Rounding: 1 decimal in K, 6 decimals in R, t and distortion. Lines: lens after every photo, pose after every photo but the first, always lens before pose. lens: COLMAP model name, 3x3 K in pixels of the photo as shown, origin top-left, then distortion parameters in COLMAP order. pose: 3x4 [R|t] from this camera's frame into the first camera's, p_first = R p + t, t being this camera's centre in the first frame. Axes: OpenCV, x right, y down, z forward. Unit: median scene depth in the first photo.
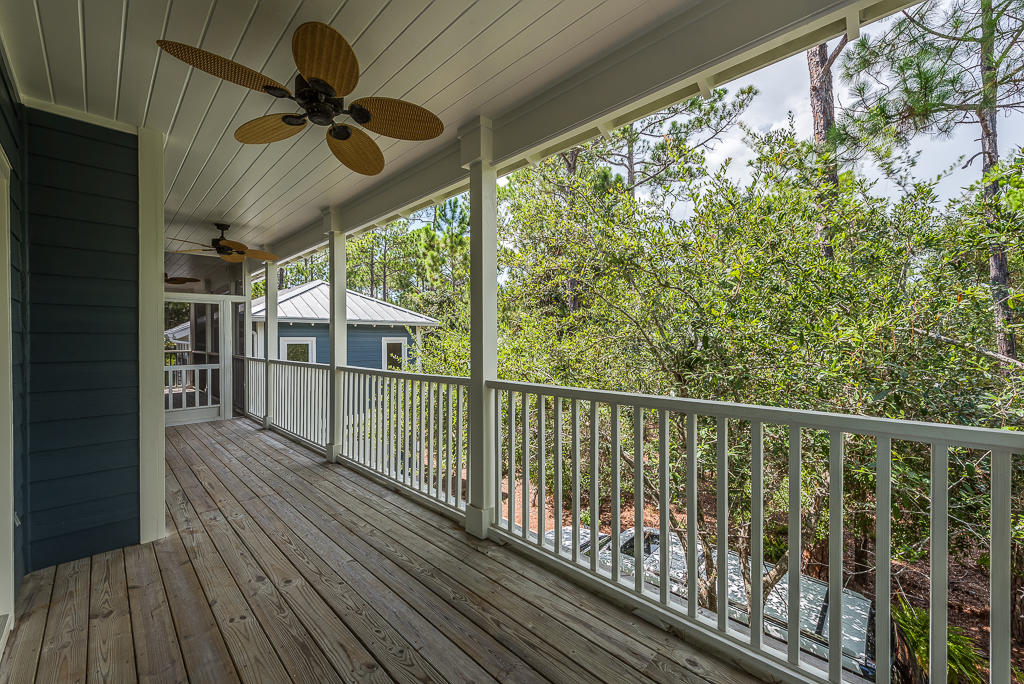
lens RADIAL K [[397.8, 0, 510.7], [0, 397.8, 340.9], [0, 0, 1]] dist [0.003555, -0.000509]
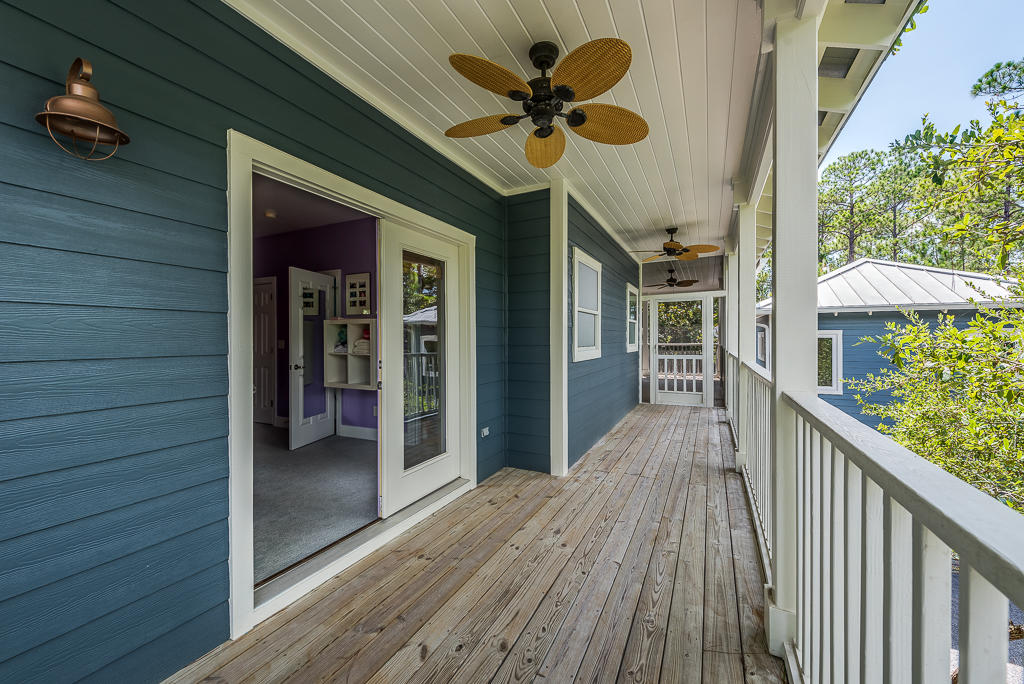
lens RADIAL K [[397.8, 0, 513.8], [0, 397.8, 341.5], [0, 0, 1]] dist [0.003555, -0.000509]
pose [[0.303485, 0.010480, -0.952778, 0.361374], [0.001661, 0.999932, 0.011528, 0.014982], [0.952835, -0.005081, 0.303447, 0.420043]]
